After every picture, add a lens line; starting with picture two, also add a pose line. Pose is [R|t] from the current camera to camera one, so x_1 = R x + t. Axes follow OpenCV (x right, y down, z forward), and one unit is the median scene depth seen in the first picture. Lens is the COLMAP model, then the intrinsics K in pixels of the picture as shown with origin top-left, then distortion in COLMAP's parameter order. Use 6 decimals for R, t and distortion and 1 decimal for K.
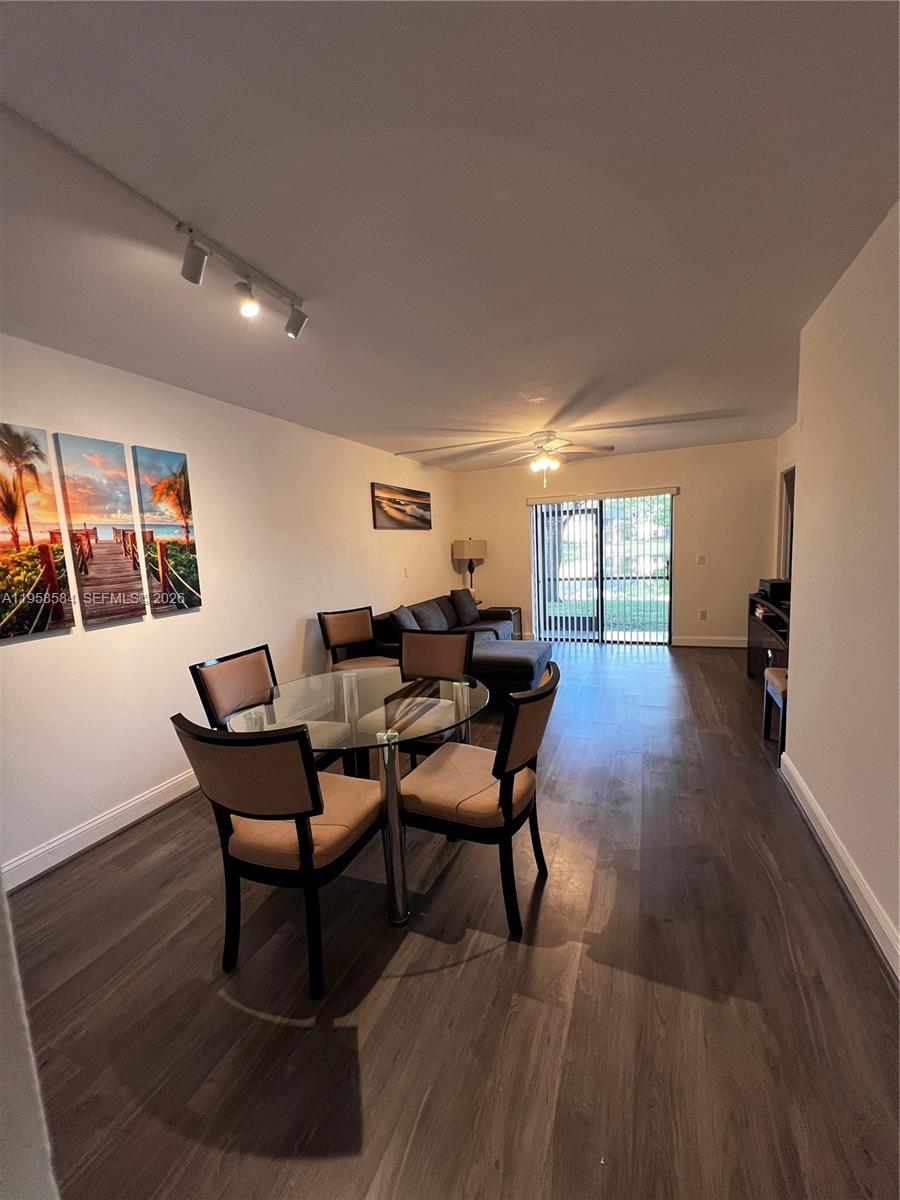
lens RADIAL K [[479.4, 0, 446.6], [0, 479.4, 602.2], [0, 0, 1]] dist [-0.001205, 0.000309]
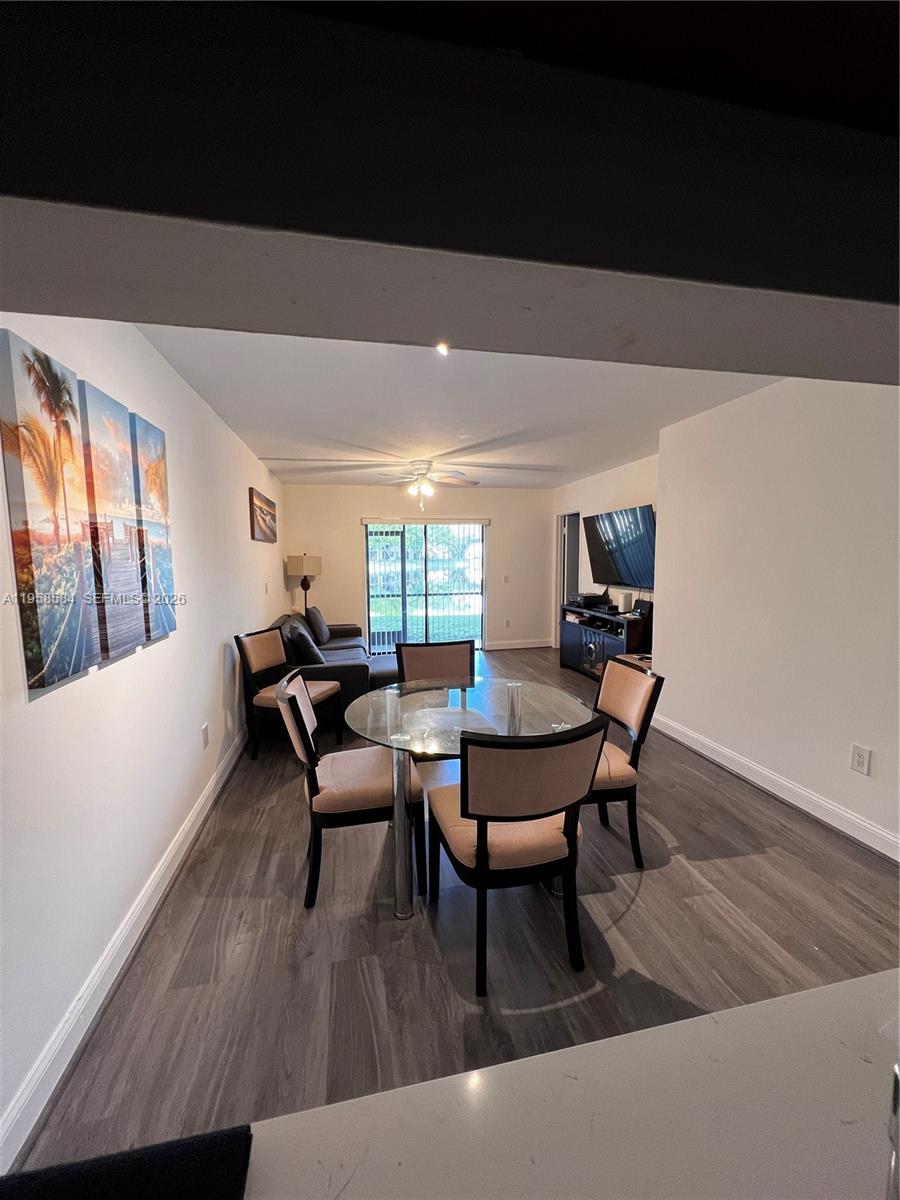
lens RADIAL K [[479.5, 0, 448.5], [0, 479.5, 604.0], [0, 0, 1]] dist [-0.002936, -0.000215]
pose [[0.827237, -0.018913, 0.561534, -0.638583], [0.039445, 0.998922, -0.024464, 0.002571], [-0.560467, 0.042387, 0.827092, 0.130026]]
